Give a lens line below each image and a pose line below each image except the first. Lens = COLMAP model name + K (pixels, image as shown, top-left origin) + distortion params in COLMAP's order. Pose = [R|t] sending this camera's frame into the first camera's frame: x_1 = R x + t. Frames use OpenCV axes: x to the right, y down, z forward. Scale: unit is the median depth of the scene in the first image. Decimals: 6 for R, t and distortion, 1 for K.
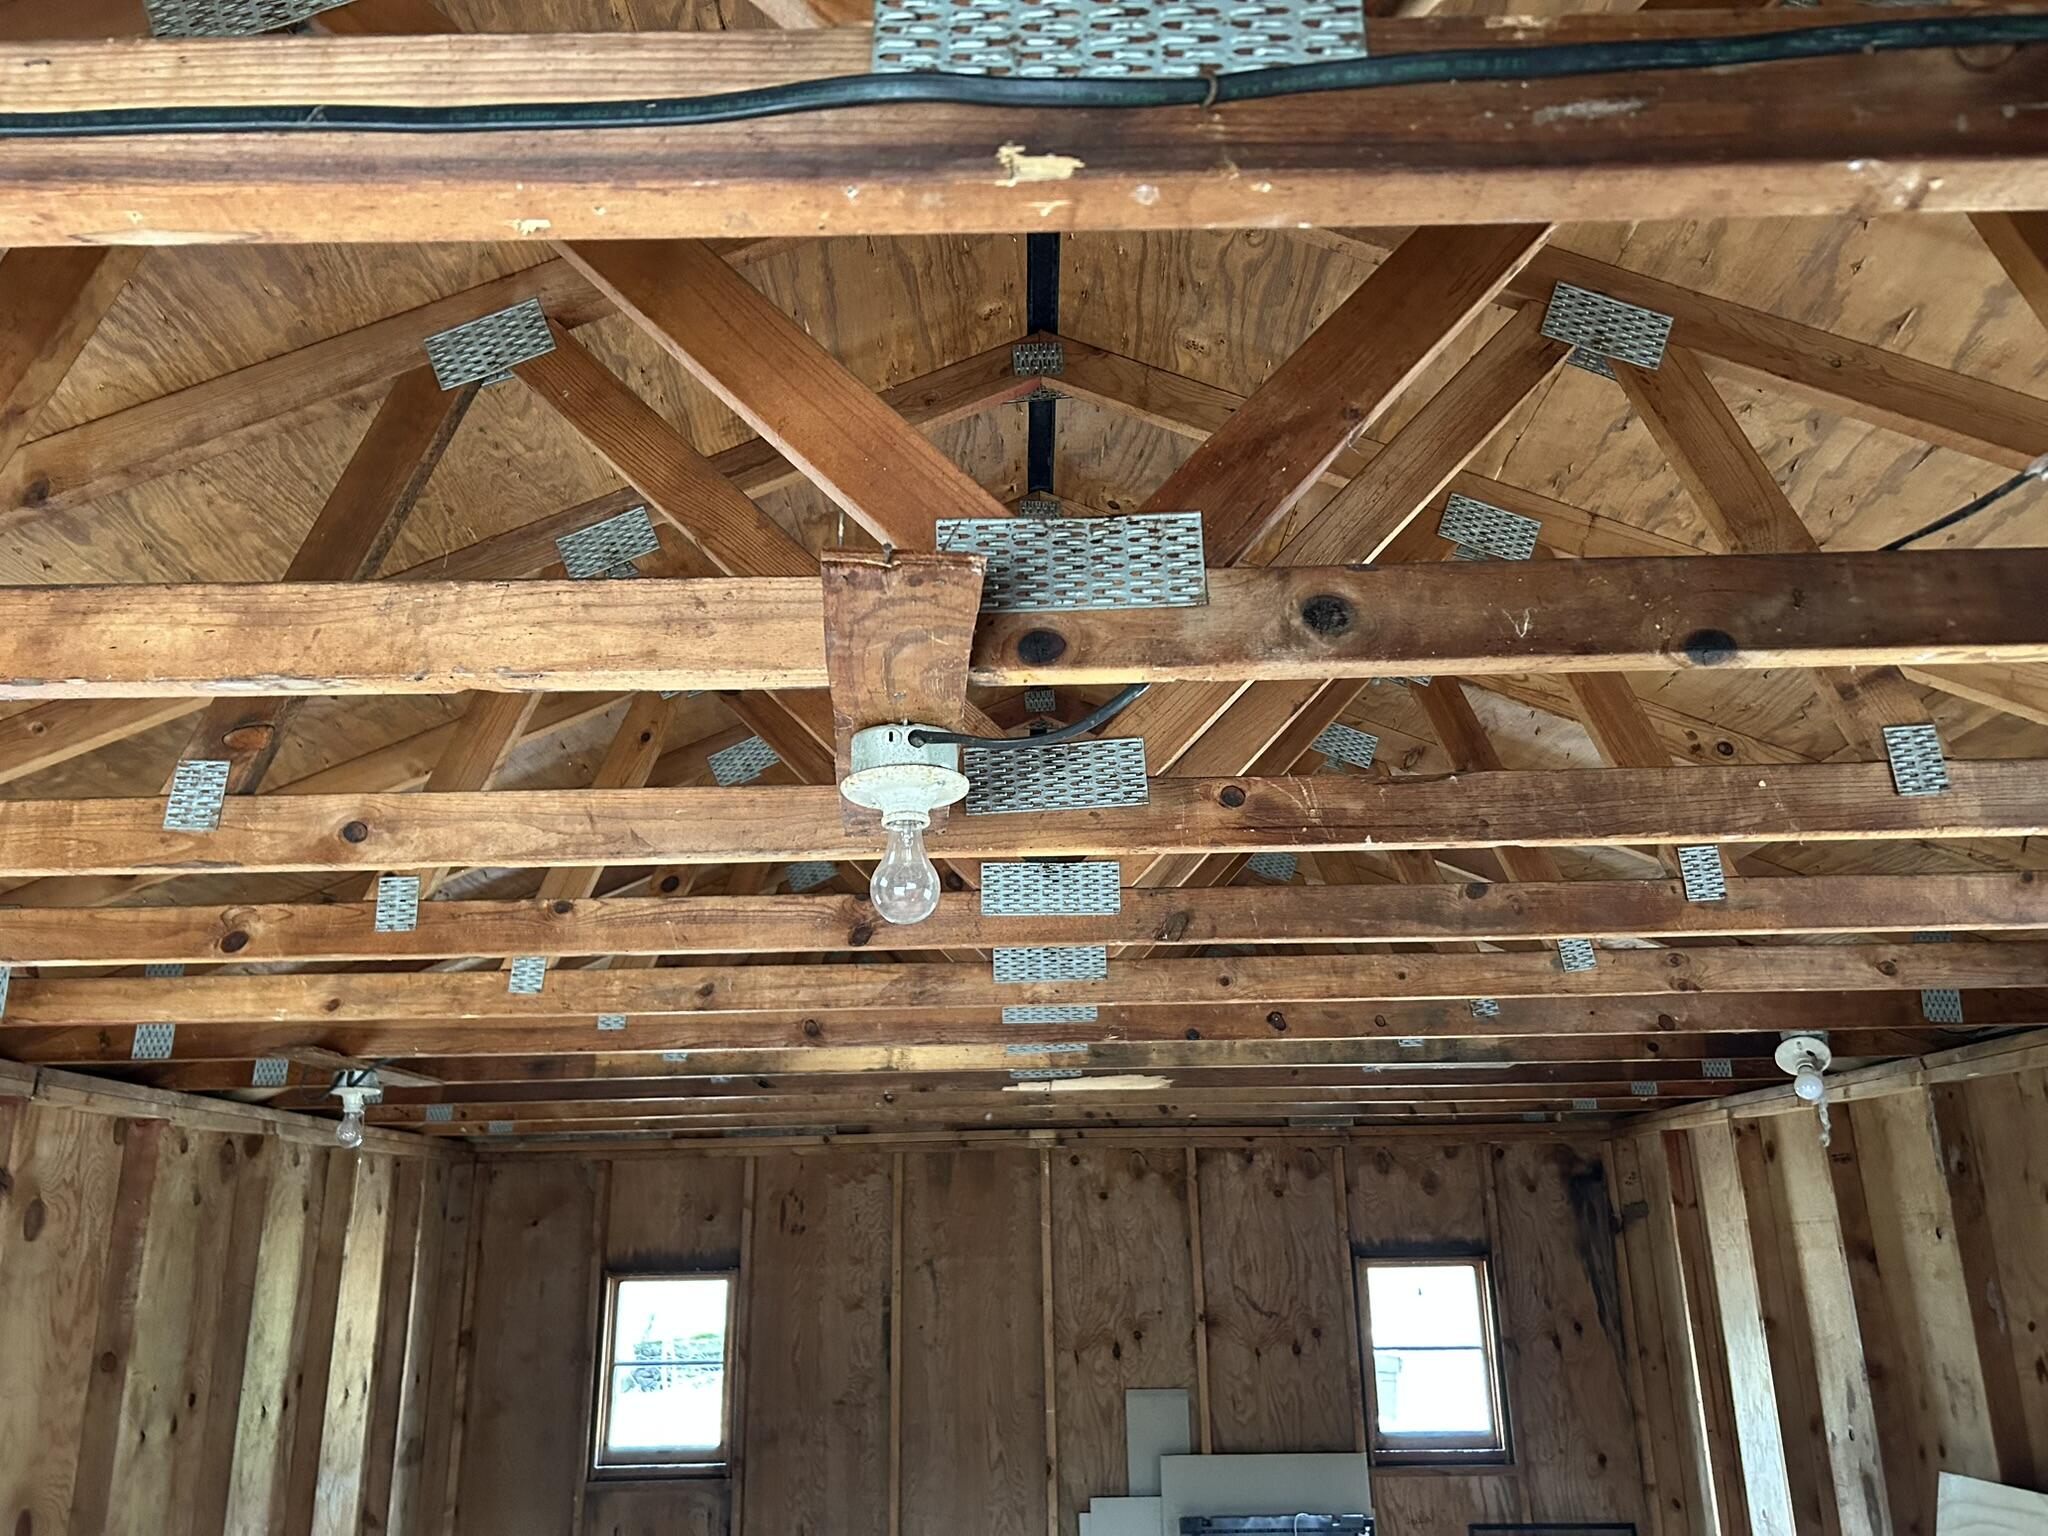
lens RADIAL K [[1545.1, 0, 1034.9], [0, 1545.1, 780.7], [0, 0, 1]] dist [0.068200, -0.087624]
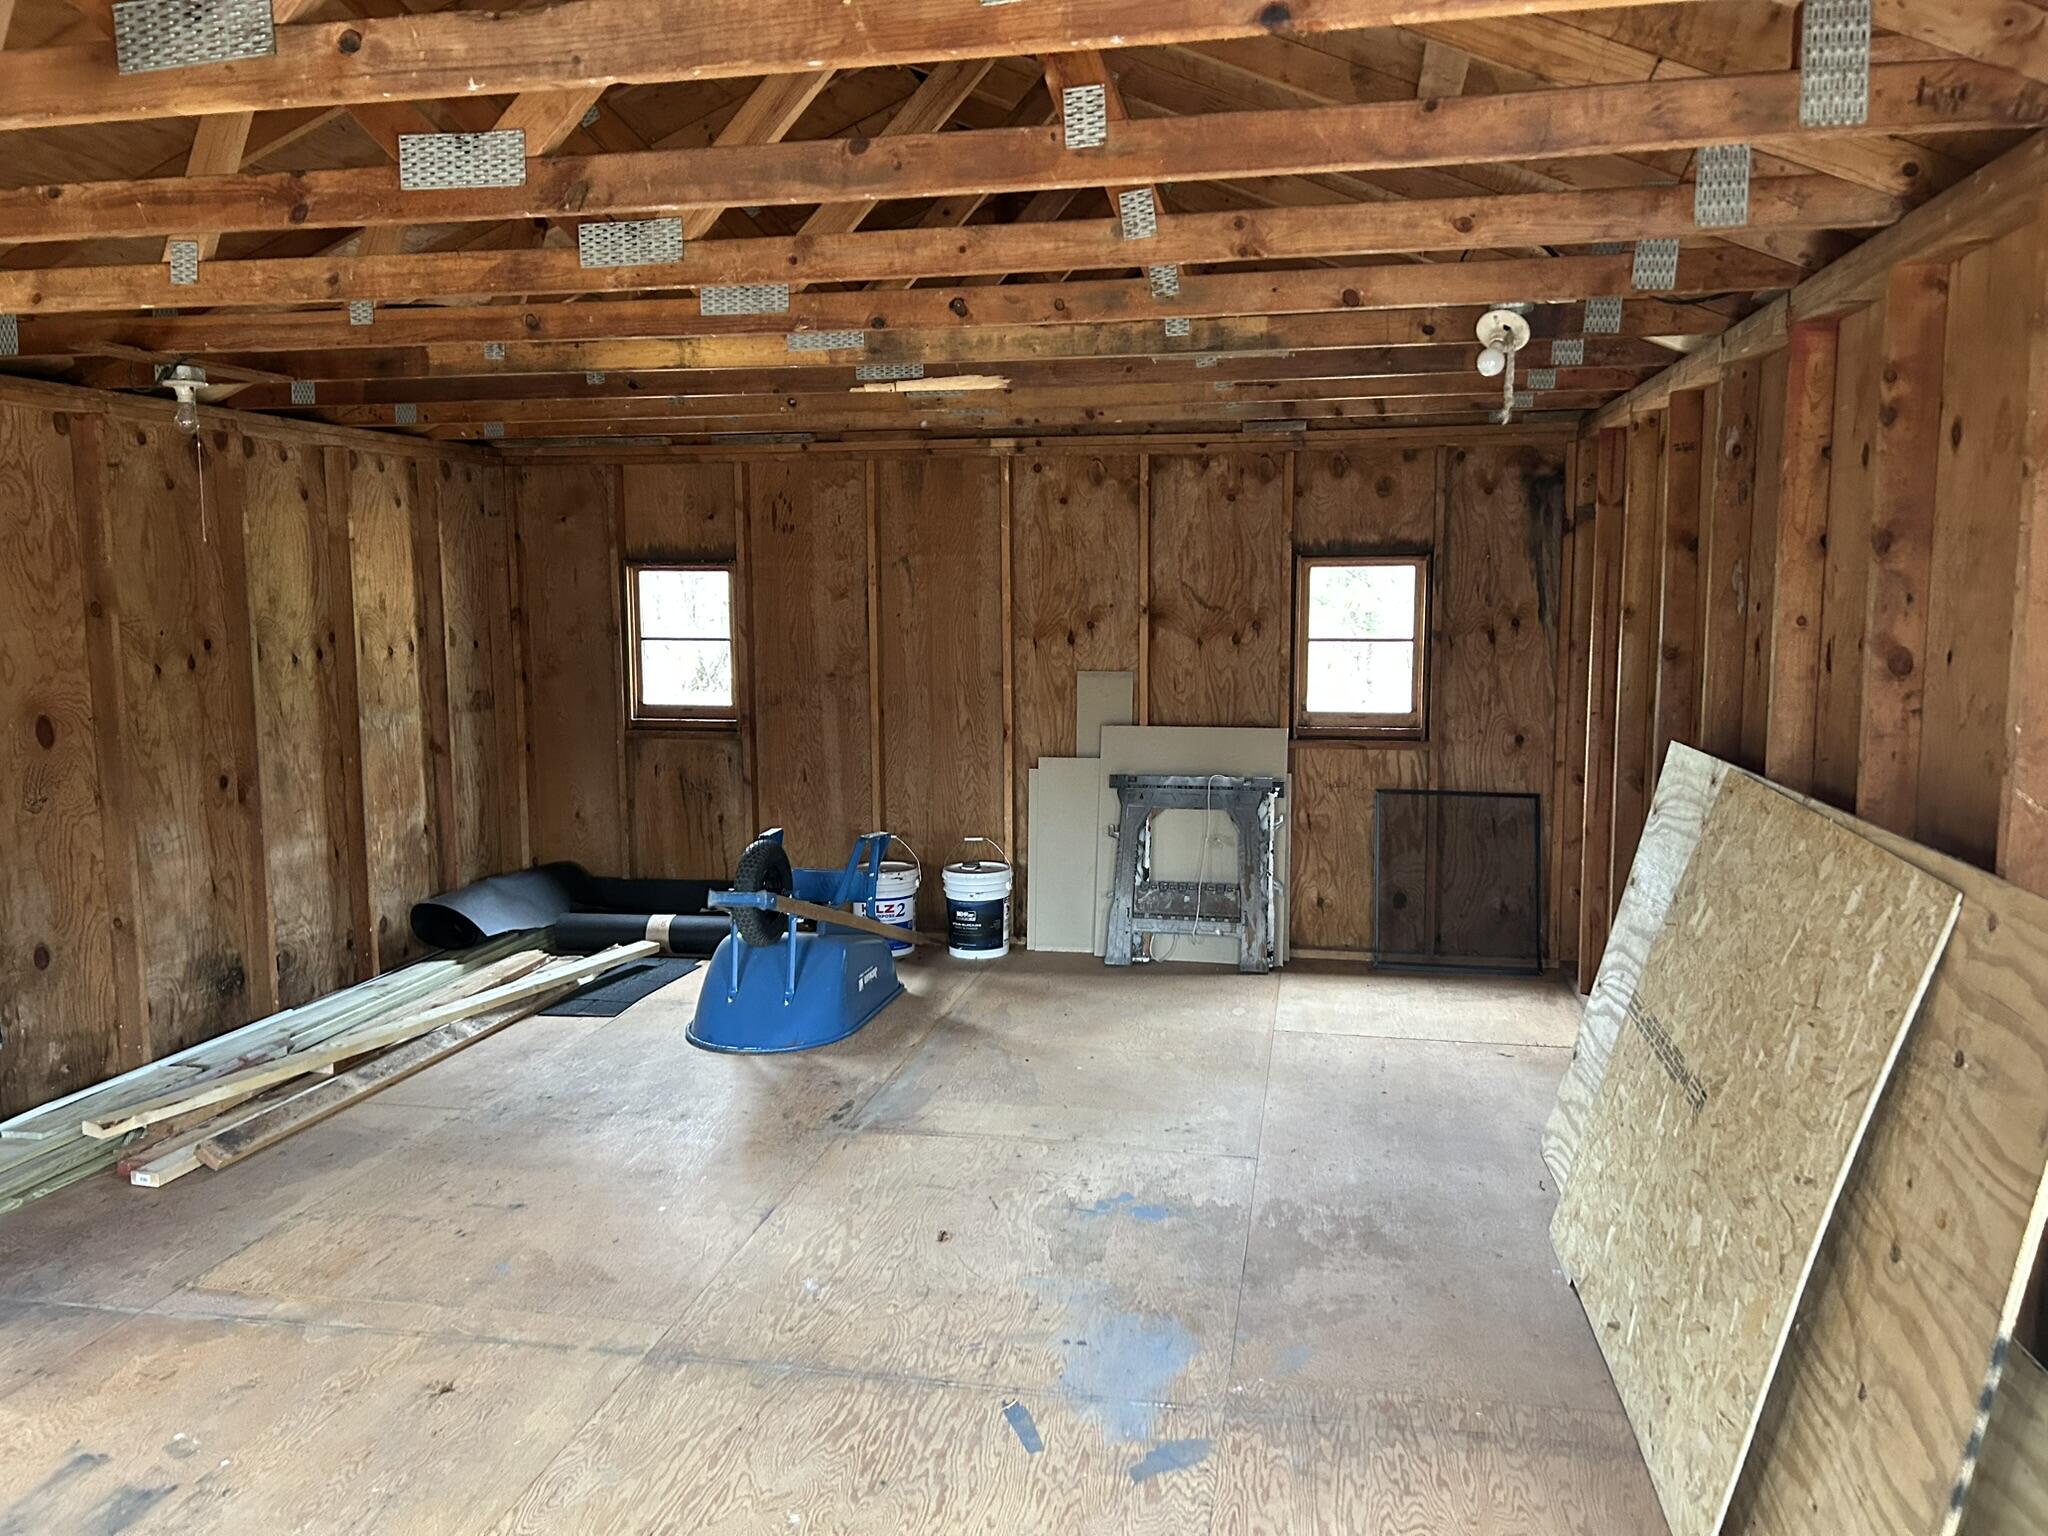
lens RADIAL K [[1524.8, 0, 1024.0], [0, 1524.8, 768.0], [0, 0, 1]] dist [0.051888, -0.054320]
pose [[0.981731, 0.035034, -0.187021, 0.231407], [0.043805, 0.914887, 0.401327, 0.017718], [0.185163, -0.402188, 0.896638, -0.007090]]
